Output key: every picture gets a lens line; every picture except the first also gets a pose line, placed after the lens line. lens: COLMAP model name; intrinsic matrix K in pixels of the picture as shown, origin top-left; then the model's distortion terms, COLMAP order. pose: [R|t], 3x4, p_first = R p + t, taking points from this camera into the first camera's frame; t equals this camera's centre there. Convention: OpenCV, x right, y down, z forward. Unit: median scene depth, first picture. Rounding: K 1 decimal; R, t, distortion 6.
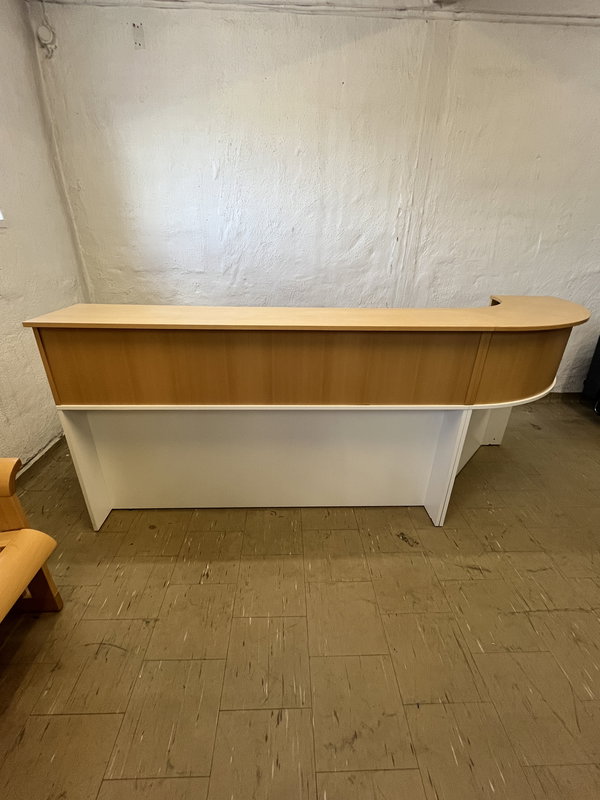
lens RADIAL K [[348.4, 0, 299.1], [0, 348.4, 401.0], [0, 0, 1]] dist [-0.003140, -0.000109]
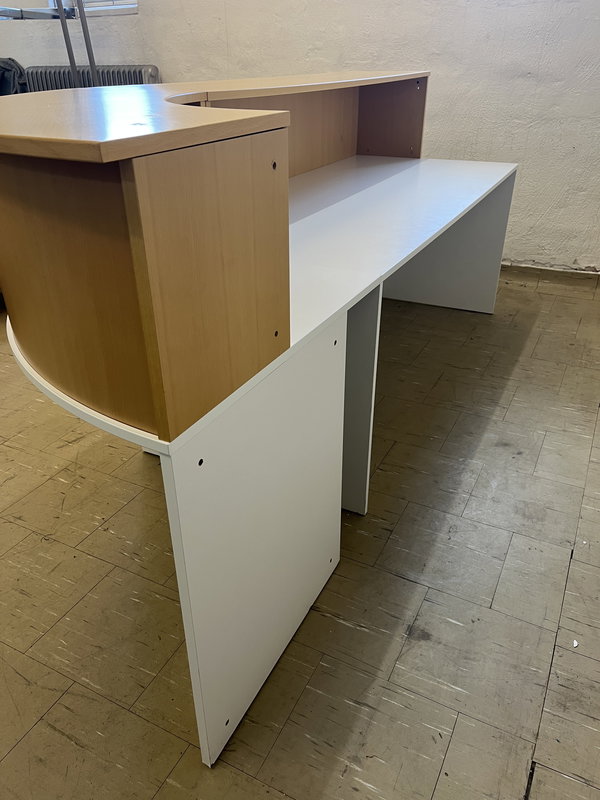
lens RADIAL K [[608.3, 0, 294.5], [0, 608.3, 399.3], [0, 0, 1]] dist [0.018066, -0.039058]
pose [[-0.497484, 0.411071, -0.763892, 1.208327], [-0.364907, 0.699727, 0.614187, -0.538792], [0.786990, 0.584297, -0.198100, 1.545258]]
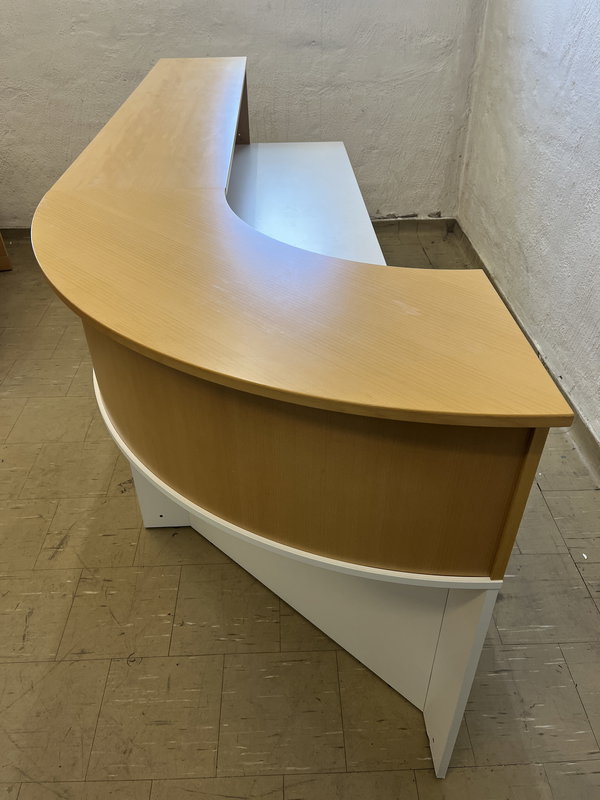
lens RADIAL K [[608.3, 0, 284.4], [0, 608.3, 405.1], [0, 0, 1]] dist [0.018066, -0.039058]
pose [[-0.019226, 0.593537, -0.804577, 1.272972], [-0.402620, 0.731998, 0.549615, -0.537252], [0.915165, 0.334505, 0.224897, 1.021841]]
